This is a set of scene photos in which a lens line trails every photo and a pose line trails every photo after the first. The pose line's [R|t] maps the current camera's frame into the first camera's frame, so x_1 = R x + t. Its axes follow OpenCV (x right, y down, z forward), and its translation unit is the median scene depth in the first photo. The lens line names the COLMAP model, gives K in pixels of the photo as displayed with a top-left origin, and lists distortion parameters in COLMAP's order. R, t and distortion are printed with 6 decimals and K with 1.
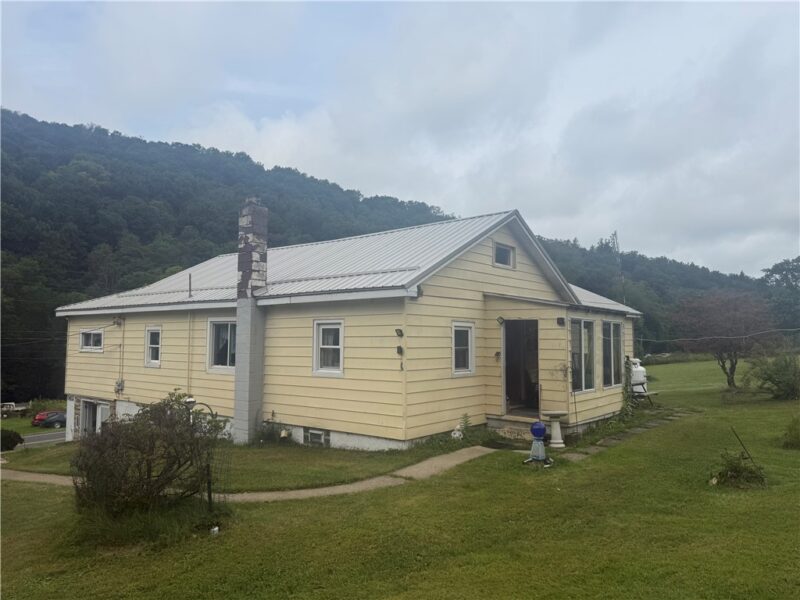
lens RADIAL K [[557.6, 0, 400.0], [0, 557.6, 300.0], [0, 0, 1]] dist [0.075347, -0.134717]
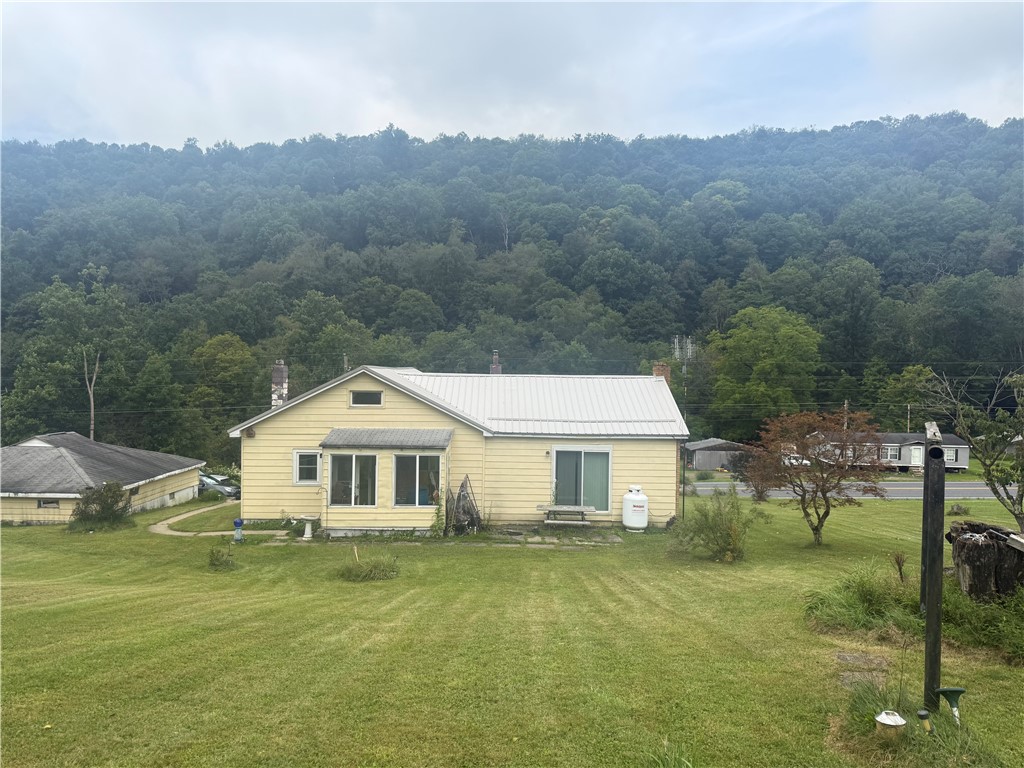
lens RADIAL K [[713.7, 0, 512.0], [0, 713.7, 384.0], [0, 0, 1]] dist [0.075347, -0.134717]
pose [[0.630063, 0.019495, -0.776299, 0.136916], [0.044193, 0.997164, 0.060910, -0.015998], [0.775286, -0.072684, 0.627415, 0.016835]]
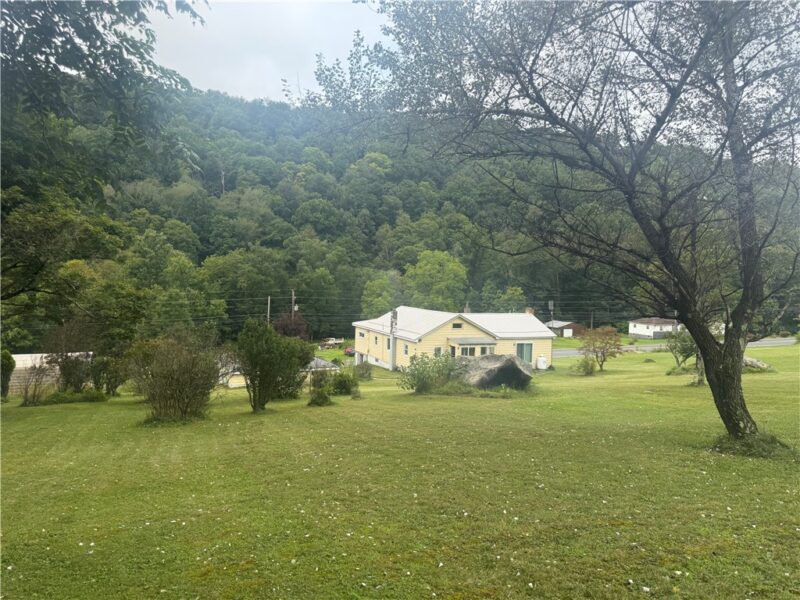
lens RADIAL K [[557.6, 0, 400.0], [0, 557.6, 300.0], [0, 0, 1]] dist [0.075347, -0.134717]
pose [[0.889474, 0.041598, -0.455089, 0.117017], [0.006021, 0.994695, 0.102690, -0.048749], [0.456946, -0.094080, 0.884505, -0.182625]]
